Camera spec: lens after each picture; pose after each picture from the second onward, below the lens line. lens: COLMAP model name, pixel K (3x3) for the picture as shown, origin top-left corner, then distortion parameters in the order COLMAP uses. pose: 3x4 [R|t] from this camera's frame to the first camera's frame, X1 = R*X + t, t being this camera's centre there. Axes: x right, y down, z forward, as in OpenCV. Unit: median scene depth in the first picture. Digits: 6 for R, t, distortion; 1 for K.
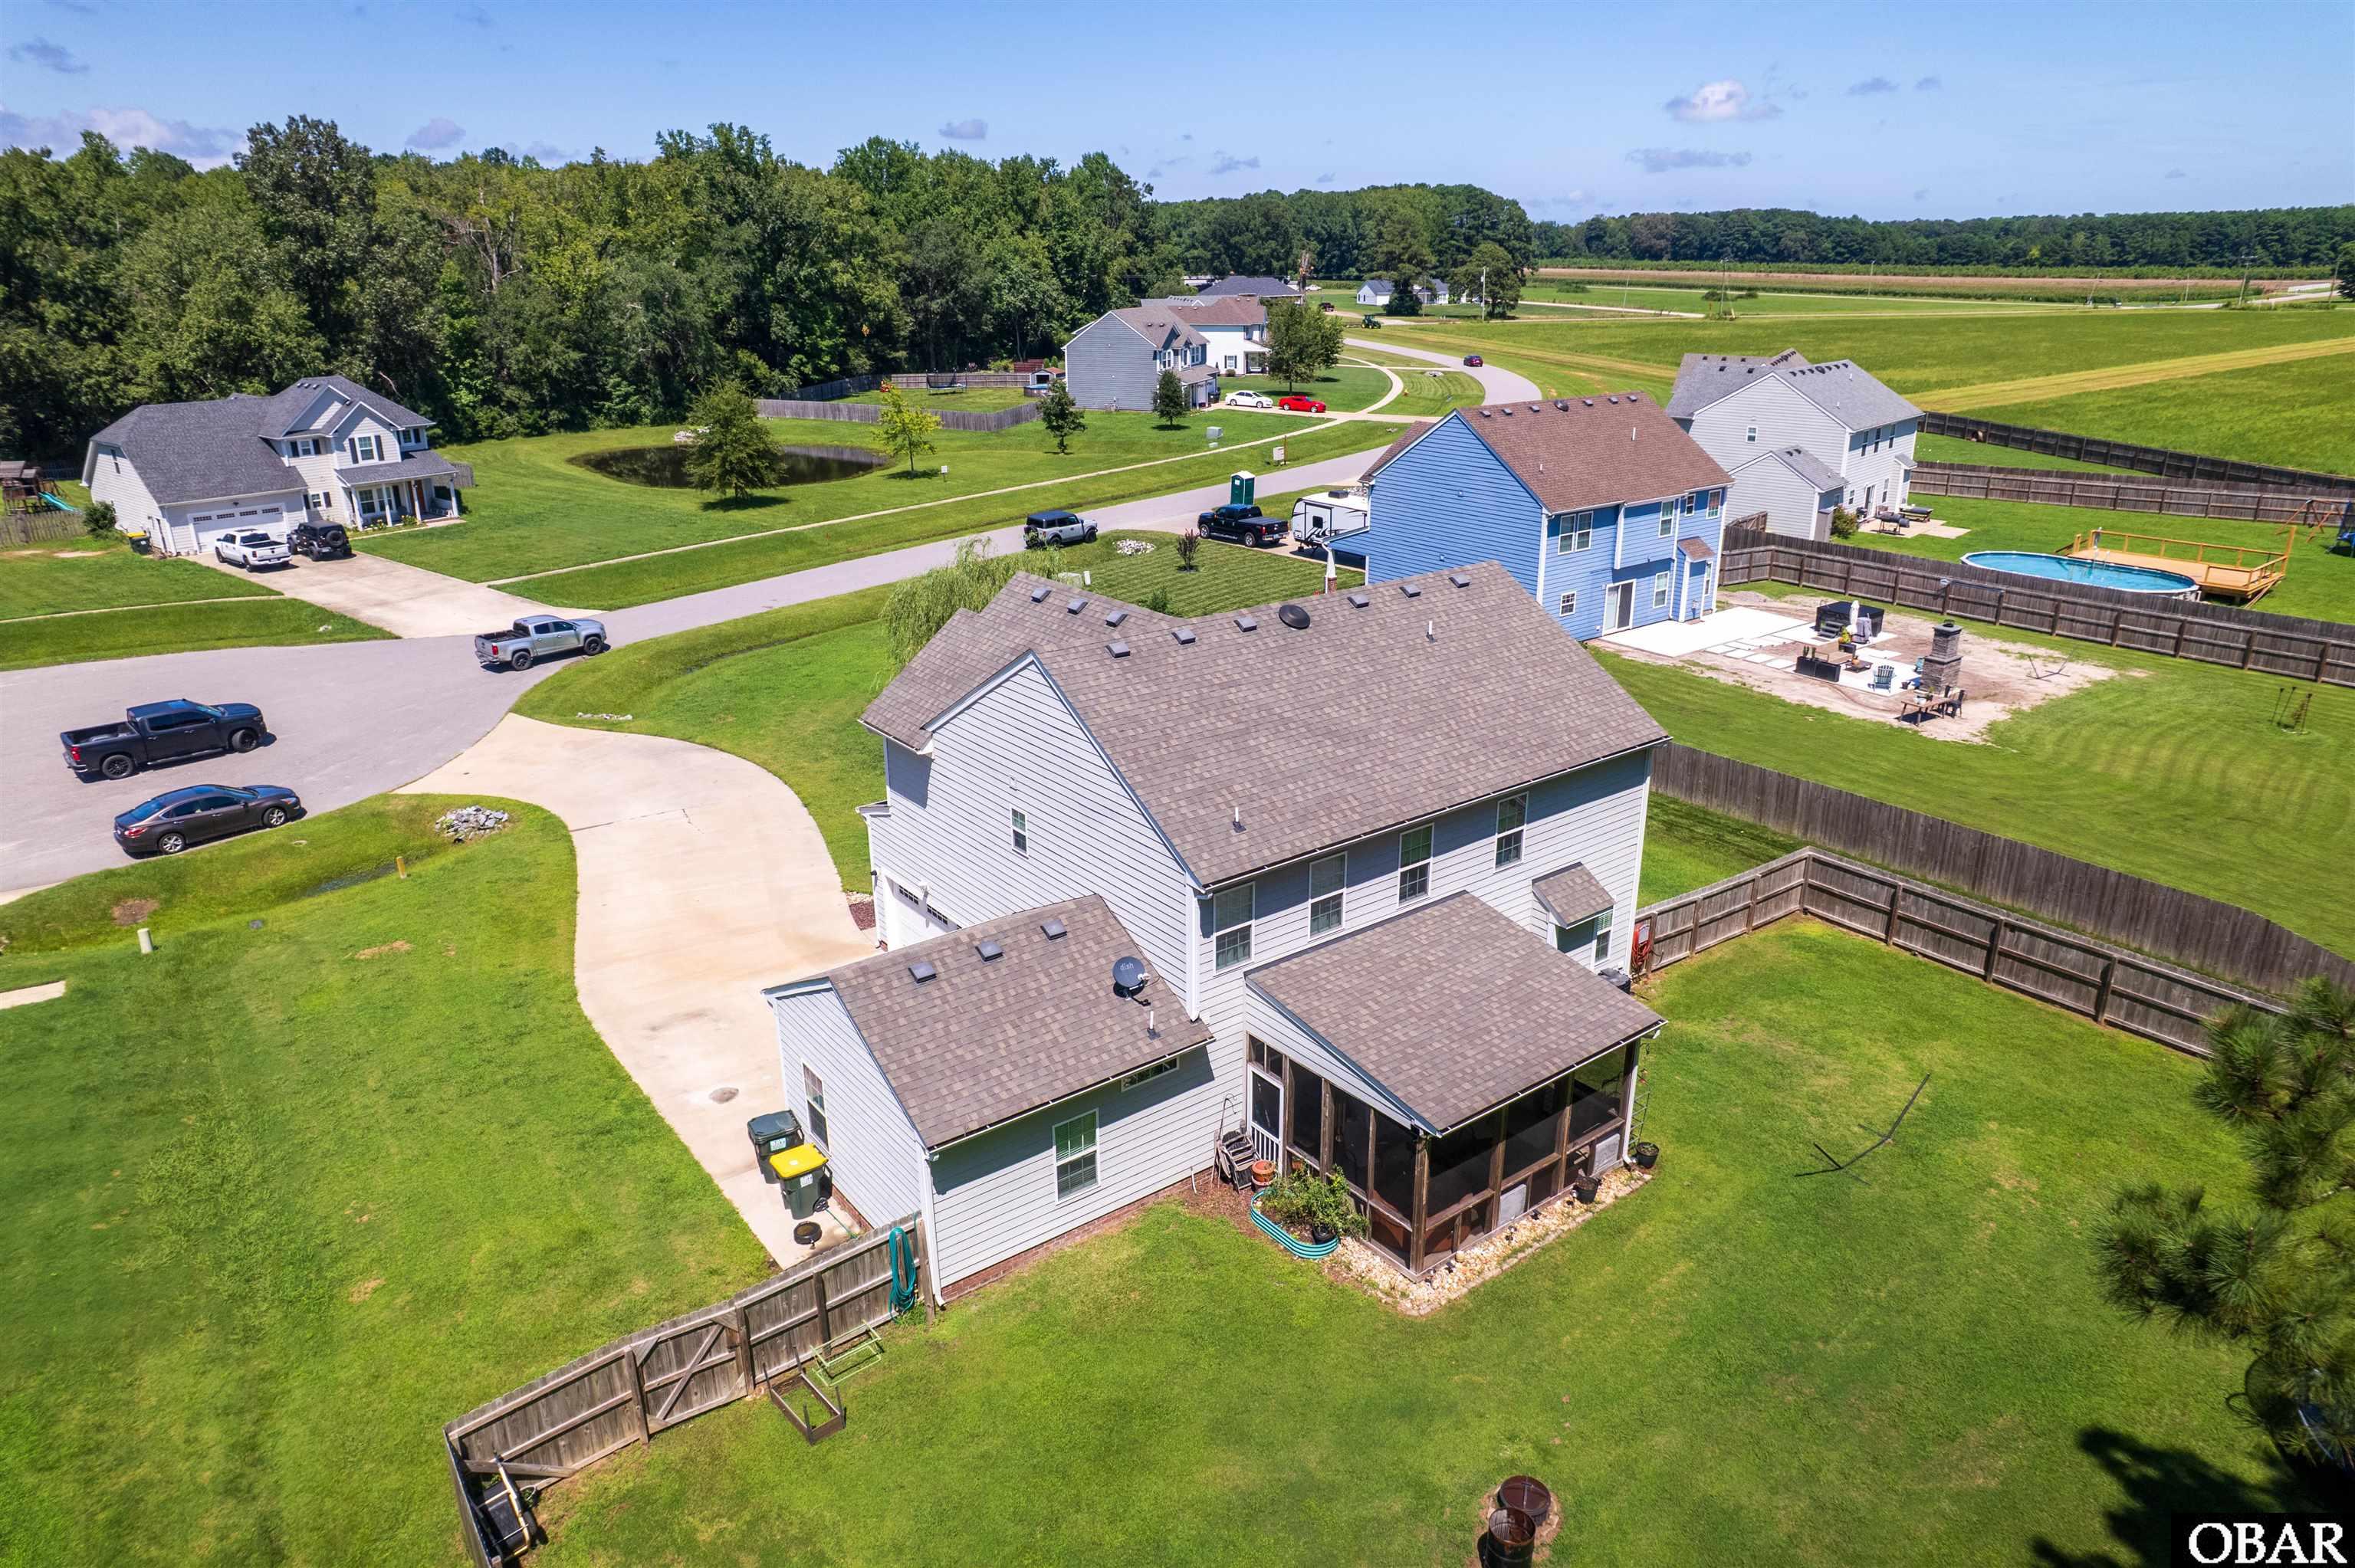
lens RADIAL K [[1471.4, 0, 1185.0], [0, 1471.4, 773.8], [0, 0, 1]] dist [-0.056896, 0.056999]
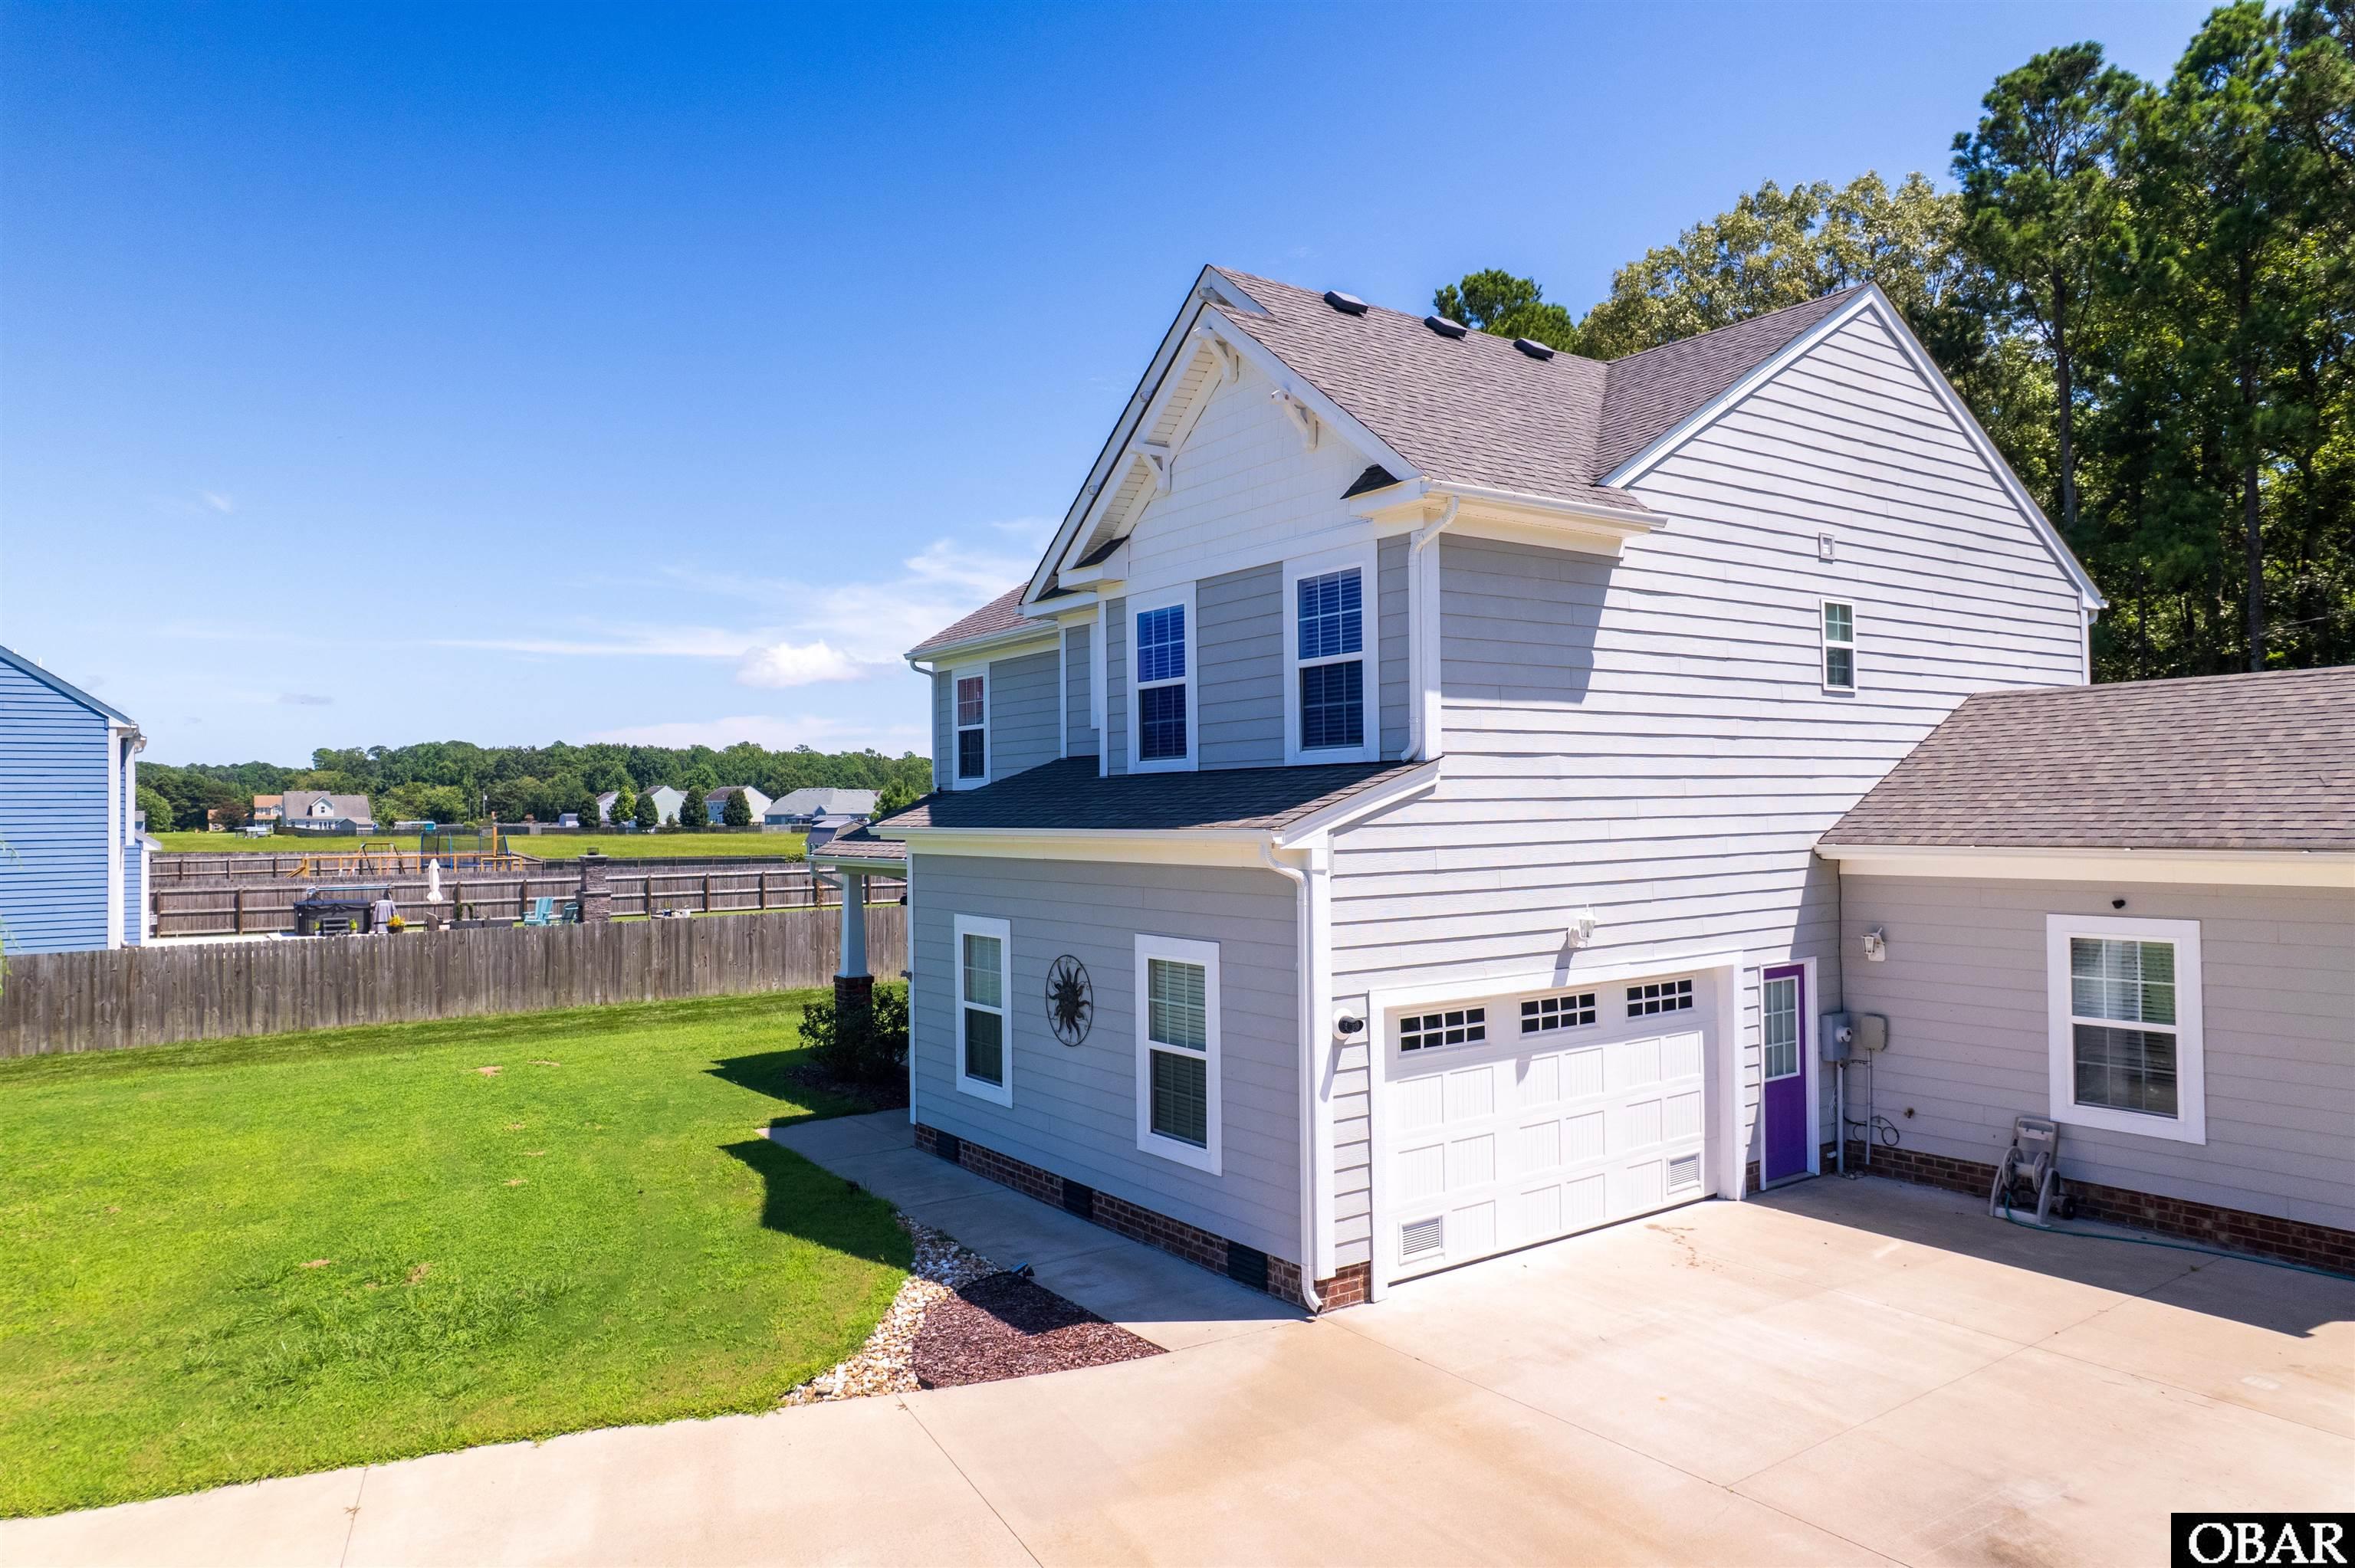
lens RADIAL K [[1503.6, 0, 1167.8], [0, 1503.6, 774.8], [0, 0, 1]] dist [-0.079615, 0.071940]
pose [[0.061898, 0.031282, 0.997592, -0.620641], [0.347184, 0.936414, -0.050906, 0.025442], [-0.935752, 0.349499, 0.047102, 1.171842]]
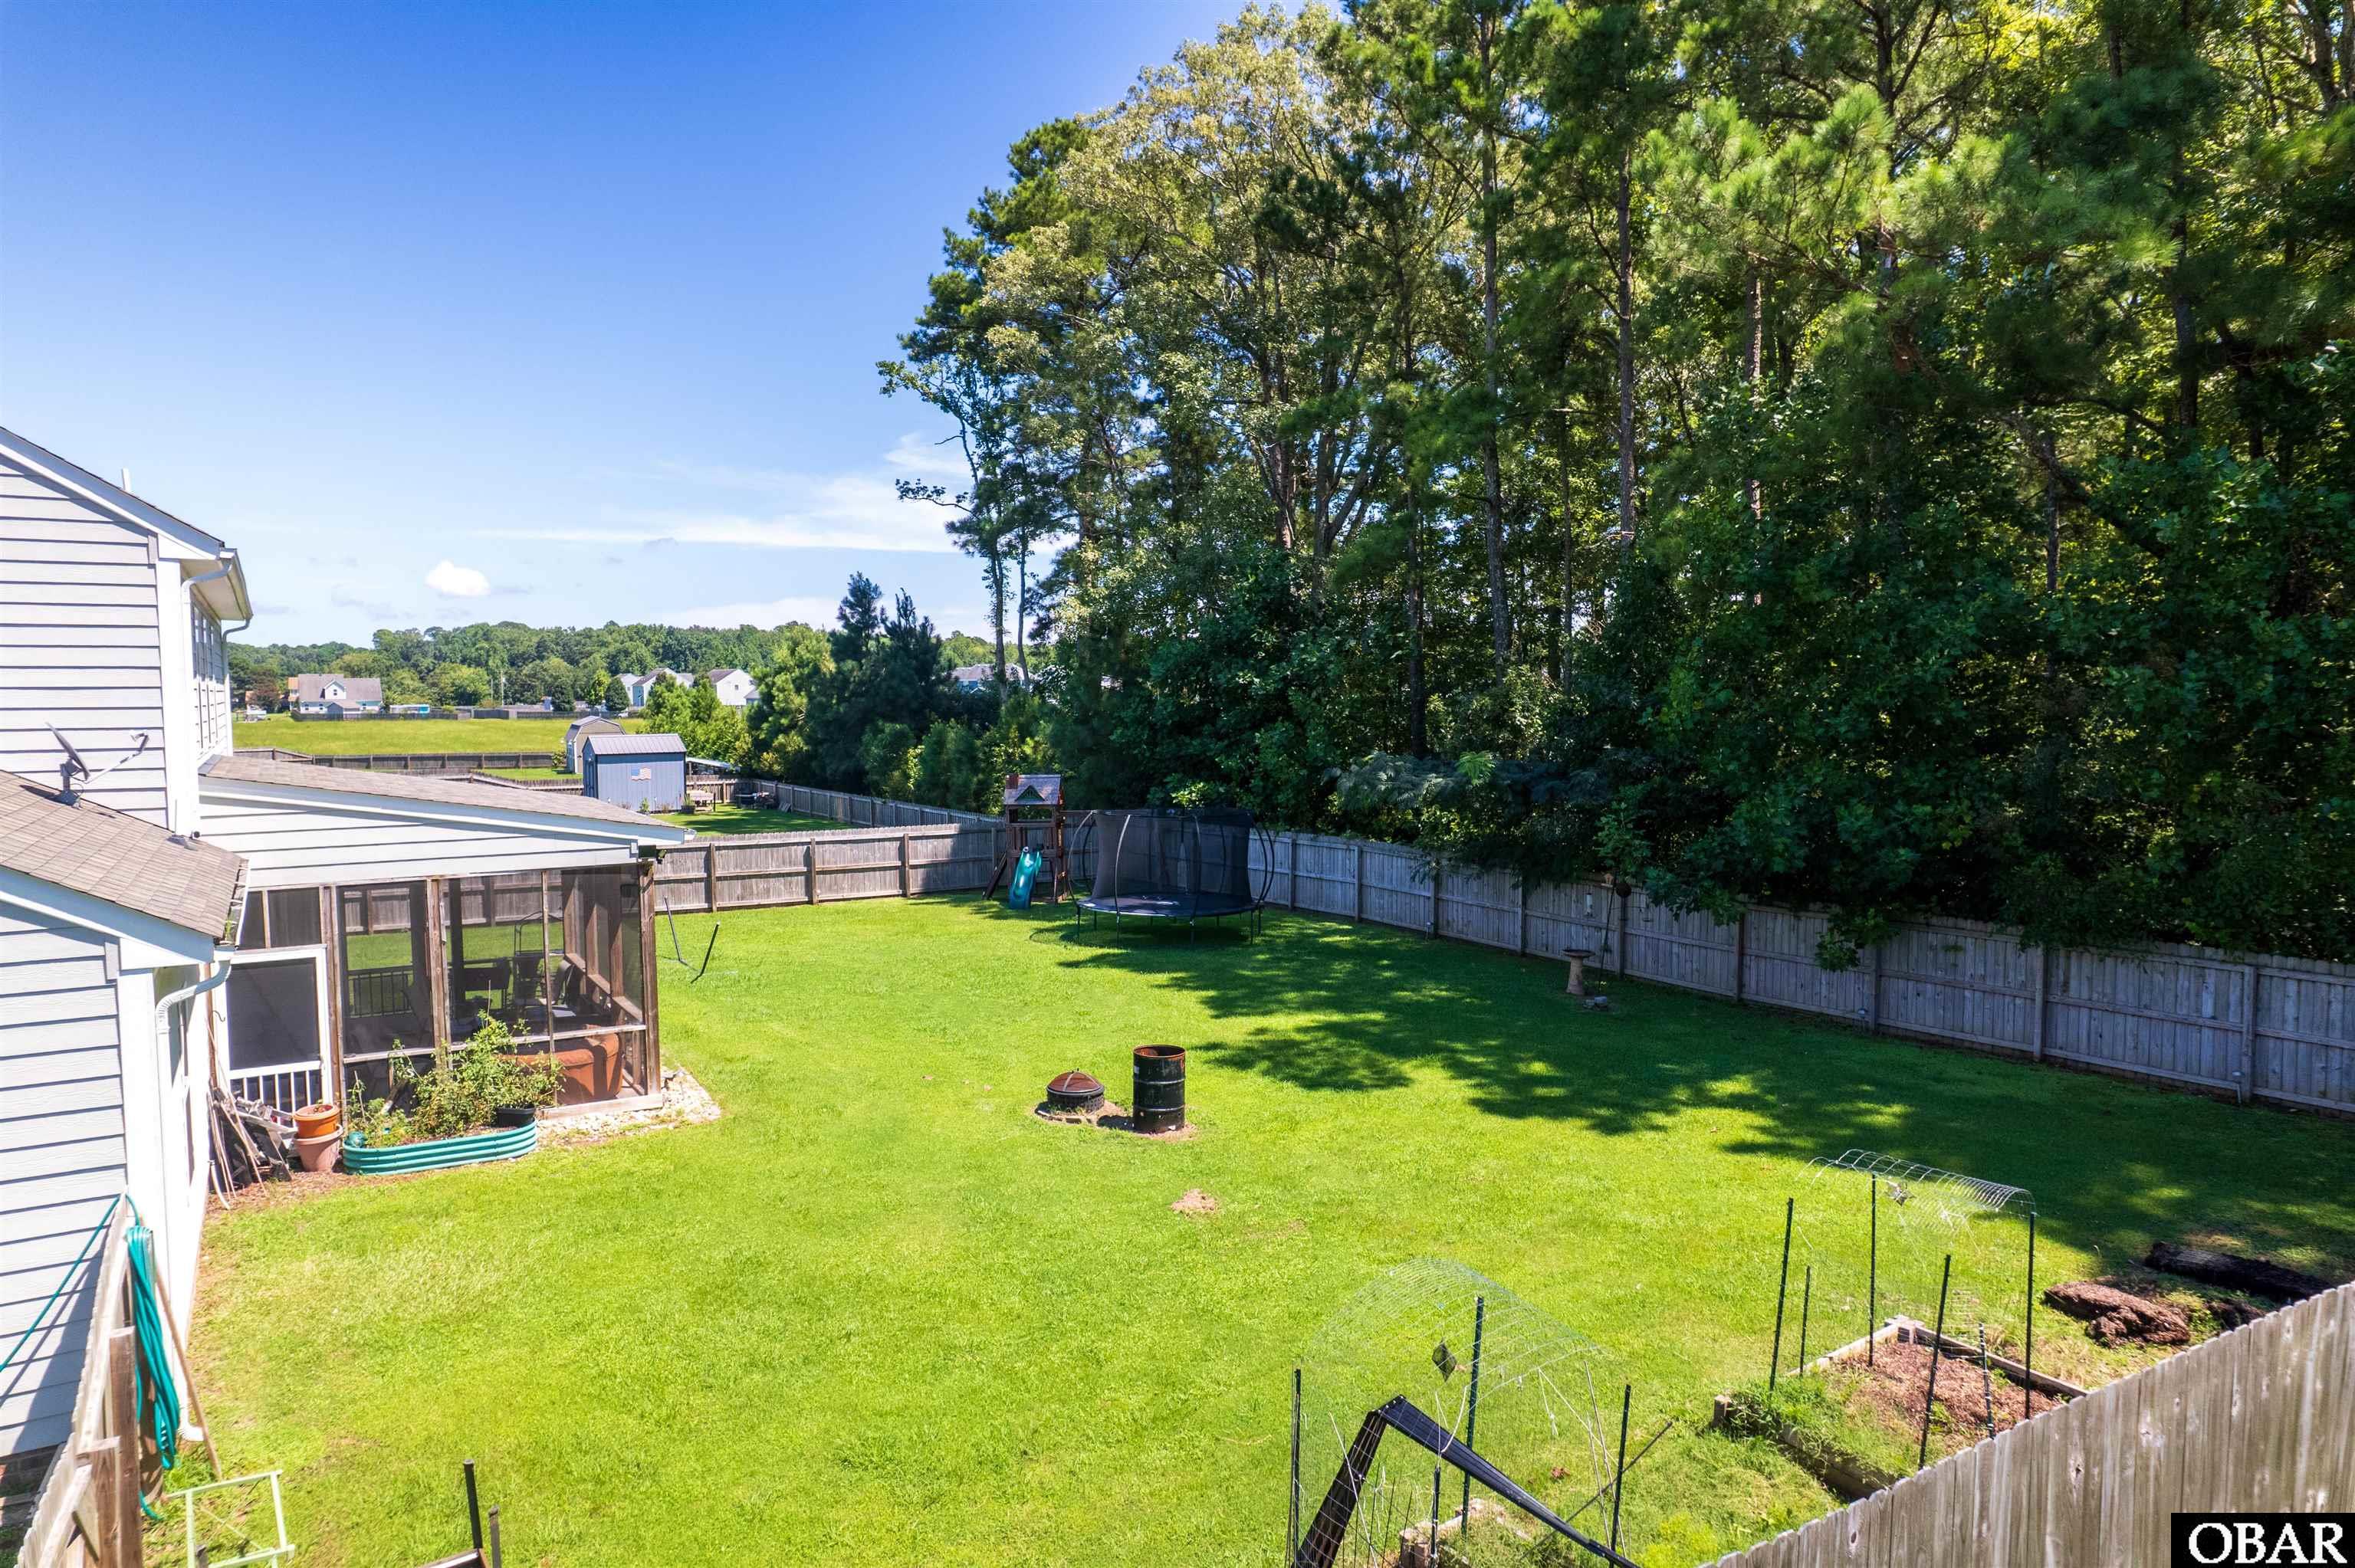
lens RADIAL K [[1492.6, 0, 1189.5], [0, 1492.6, 800.0], [0, 0, 1]] dist [-0.065370, 0.056384]
pose [[0.105868, -0.065554, 0.992217, -0.402075], [0.340090, 0.940038, 0.025819, 0.223539], [-0.934415, 0.334710, 0.121814, 0.505162]]
